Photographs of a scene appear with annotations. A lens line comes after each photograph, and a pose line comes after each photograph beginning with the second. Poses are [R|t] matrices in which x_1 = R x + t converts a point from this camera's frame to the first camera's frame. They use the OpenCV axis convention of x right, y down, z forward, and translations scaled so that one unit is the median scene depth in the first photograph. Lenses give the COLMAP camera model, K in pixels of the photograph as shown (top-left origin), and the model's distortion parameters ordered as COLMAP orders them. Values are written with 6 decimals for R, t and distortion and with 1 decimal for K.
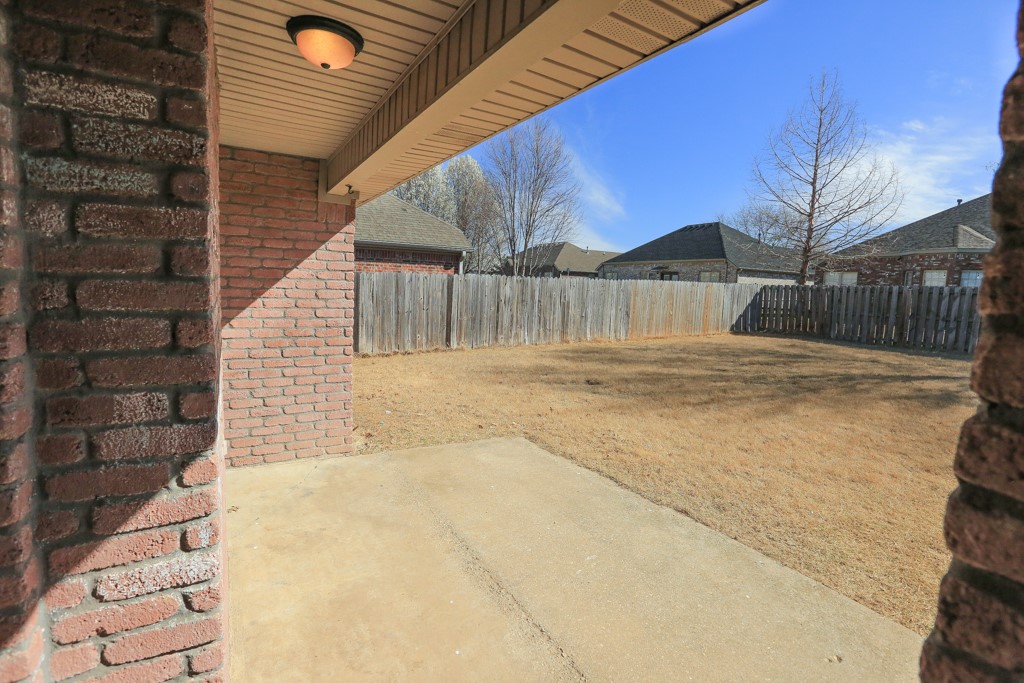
lens RADIAL K [[493.9, 0, 504.8], [0, 493.9, 334.2], [0, 0, 1]] dist [-0.021510, 0.000415]
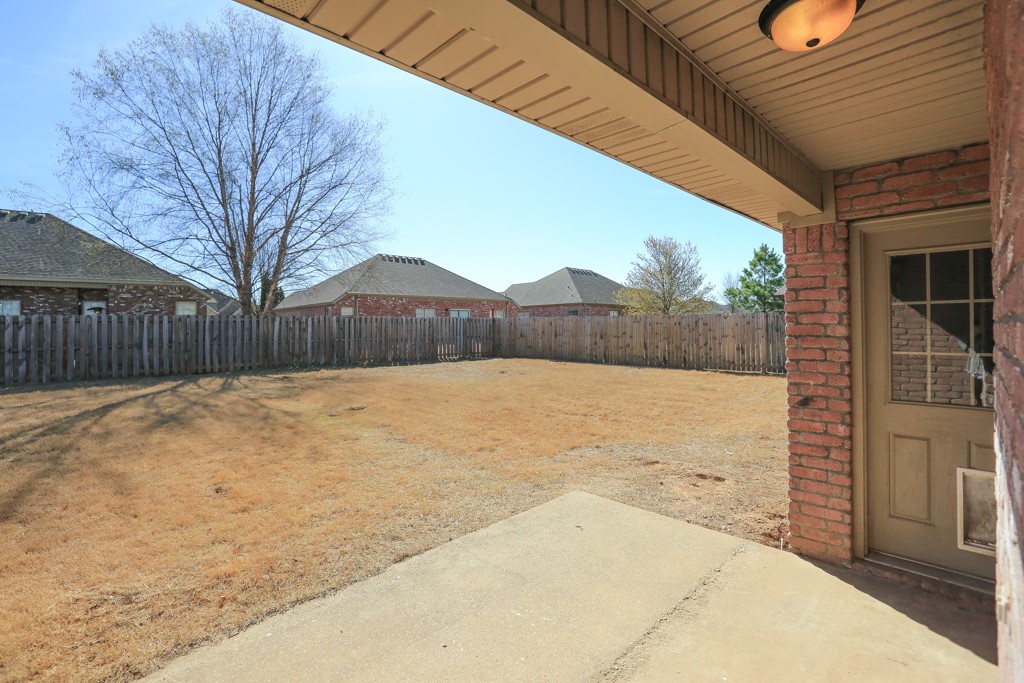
lens RADIAL K [[473.0, 0, 508.6], [0, 473.0, 335.6], [0, 0, 1]] dist [-0.057324, 0.019952]
pose [[-0.262599, -0.046892, 0.963765, -0.457801], [0.092629, 0.992980, 0.073552, -0.095337], [-0.960449, 0.108588, -0.256412, 0.840264]]
